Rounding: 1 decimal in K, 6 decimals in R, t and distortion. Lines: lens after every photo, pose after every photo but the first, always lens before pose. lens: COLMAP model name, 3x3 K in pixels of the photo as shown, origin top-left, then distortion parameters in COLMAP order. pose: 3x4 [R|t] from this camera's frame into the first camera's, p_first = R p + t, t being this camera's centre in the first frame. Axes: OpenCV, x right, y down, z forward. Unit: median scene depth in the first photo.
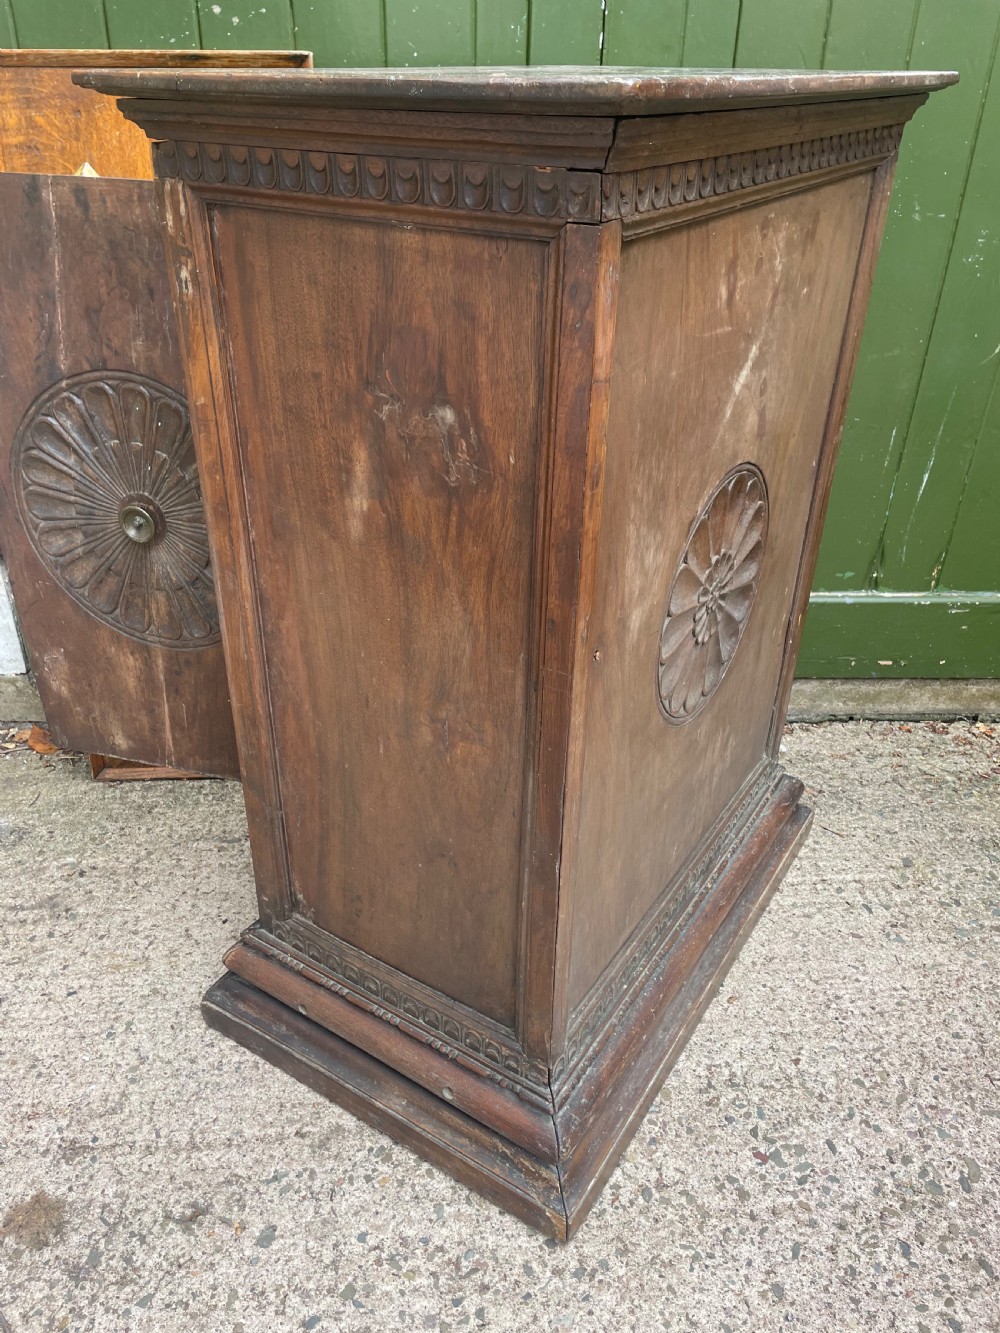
lens RADIAL K [[1015.0, 0, 497.1], [0, 1015.0, 663.5], [0, 0, 1]] dist [0.075948, -0.106687]
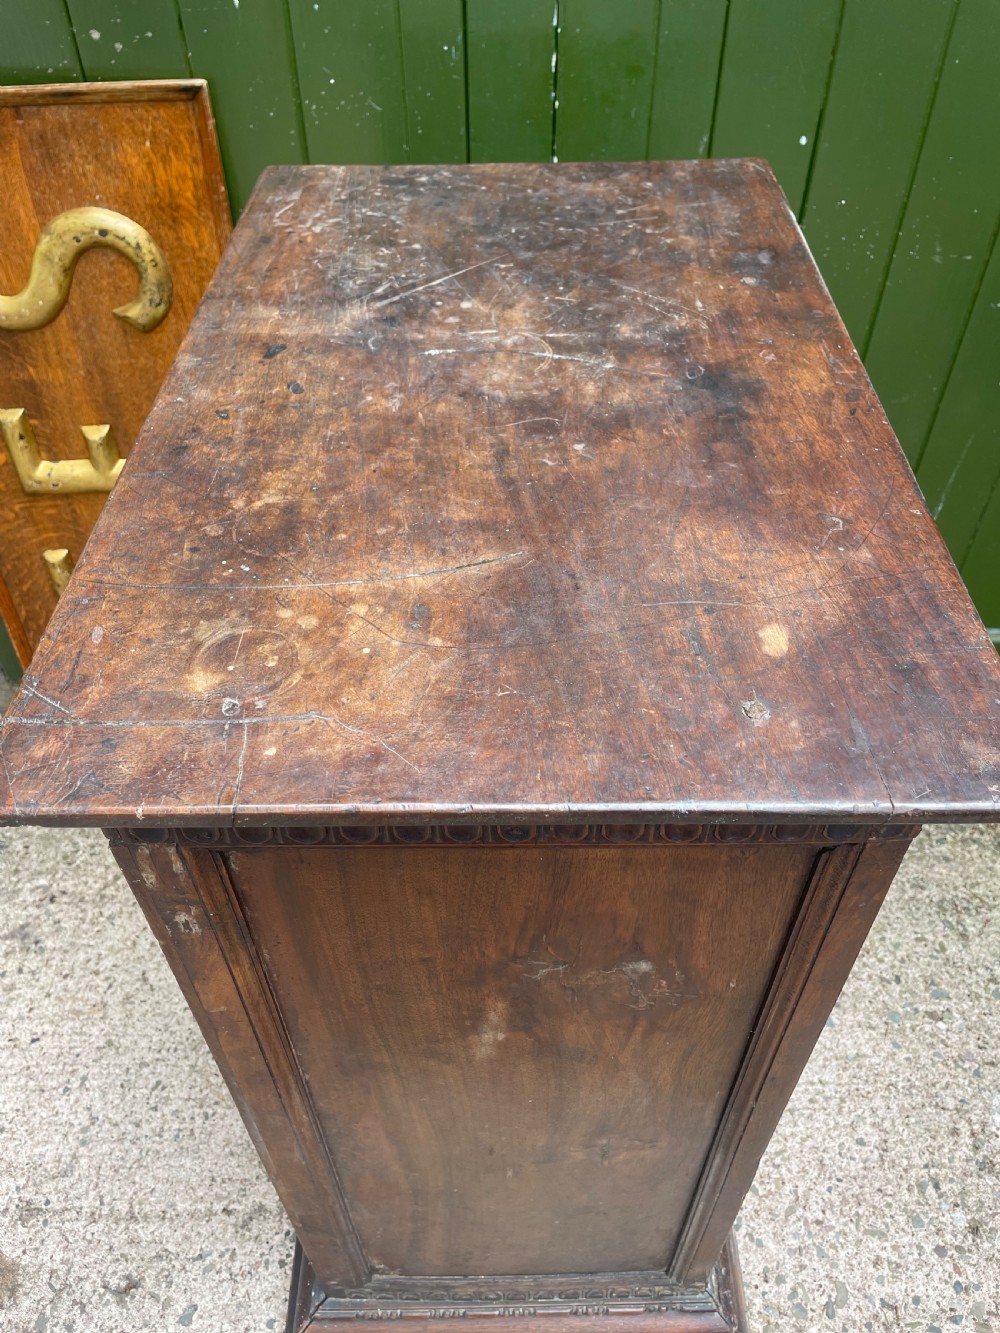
lens RADIAL K [[1015.0, 0, 506.3], [0, 1015.0, 665.3], [0, 0, 1]] dist [0.075948, -0.106687]
pose [[0.996774, 0.040721, -0.069166, 0.140839], [-0.022772, 0.969810, 0.242798, -0.338900], [0.076965, -0.240439, 0.967608, 0.084883]]
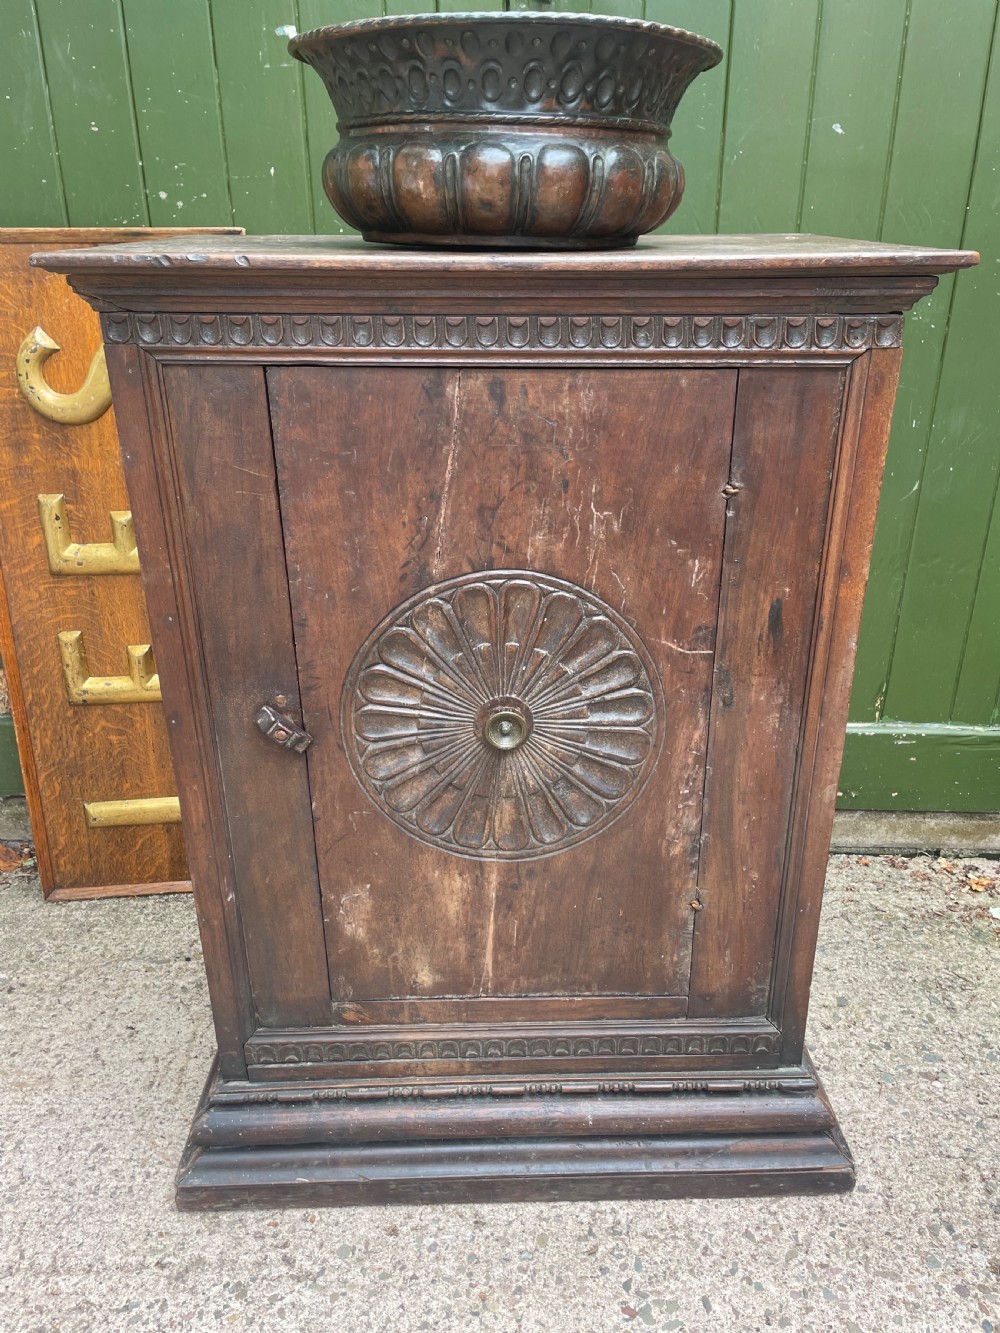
lens RADIAL K [[1015.0, 0, 508.5], [0, 1015.0, 666.2], [0, 0, 1]] dist [0.075948, -0.106687]
pose [[0.997649, 0.006259, -0.068249, 0.179420], [-0.014823, 0.991957, -0.125705, 0.007982], [0.066913, 0.126421, 0.989717, -0.019762]]
